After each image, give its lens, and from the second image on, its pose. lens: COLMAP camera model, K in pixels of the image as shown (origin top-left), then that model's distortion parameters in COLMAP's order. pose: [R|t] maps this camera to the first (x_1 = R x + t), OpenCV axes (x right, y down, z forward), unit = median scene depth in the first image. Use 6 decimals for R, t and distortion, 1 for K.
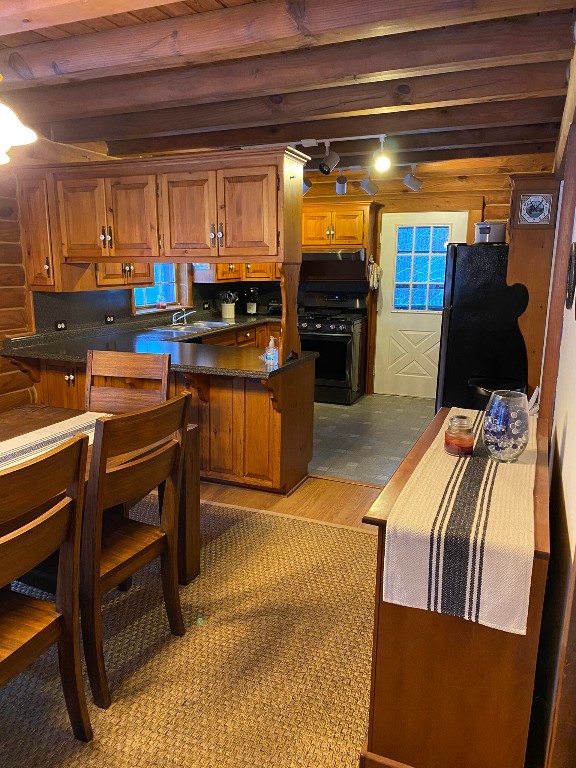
lens RADIAL K [[578.2, 0, 284.3], [0, 578.2, 386.2], [0, 0, 1]] dist [0.040772, -0.045864]
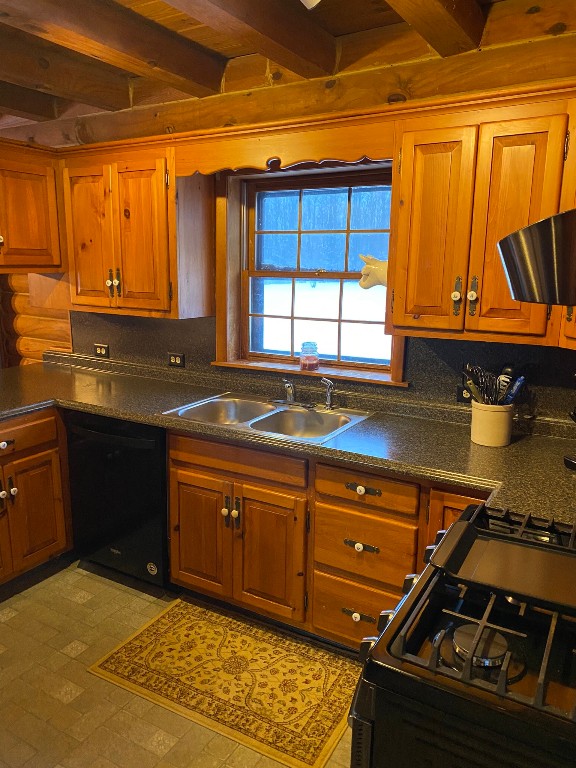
lens RADIAL K [[578.2, 0, 285.5], [0, 578.2, 387.2], [0, 0, 1]] dist [0.040772, -0.045864]
pose [[-0.143285, 0.198458, -0.969579, 0.252166], [-0.225208, 0.947448, 0.227210, -0.204047], [0.963717, 0.250912, -0.091061, 0.922346]]
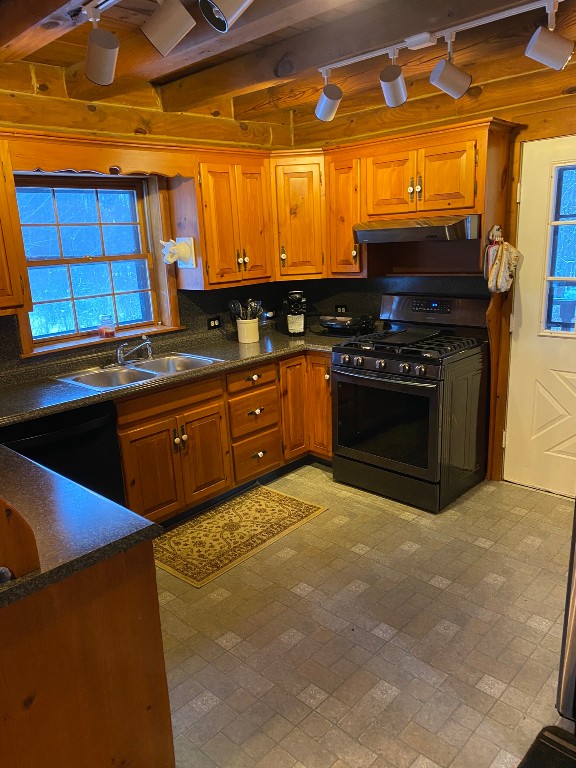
lens RADIAL K [[578.2, 0, 288.2], [0, 578.2, 379.2], [0, 0, 1]] dist [0.040772, -0.045864]
pose [[0.931358, 0.038149, -0.362100, 0.170726], [-0.025803, 0.998911, 0.038874, -0.105101], [0.363188, -0.026862, 0.931329, 0.444359]]
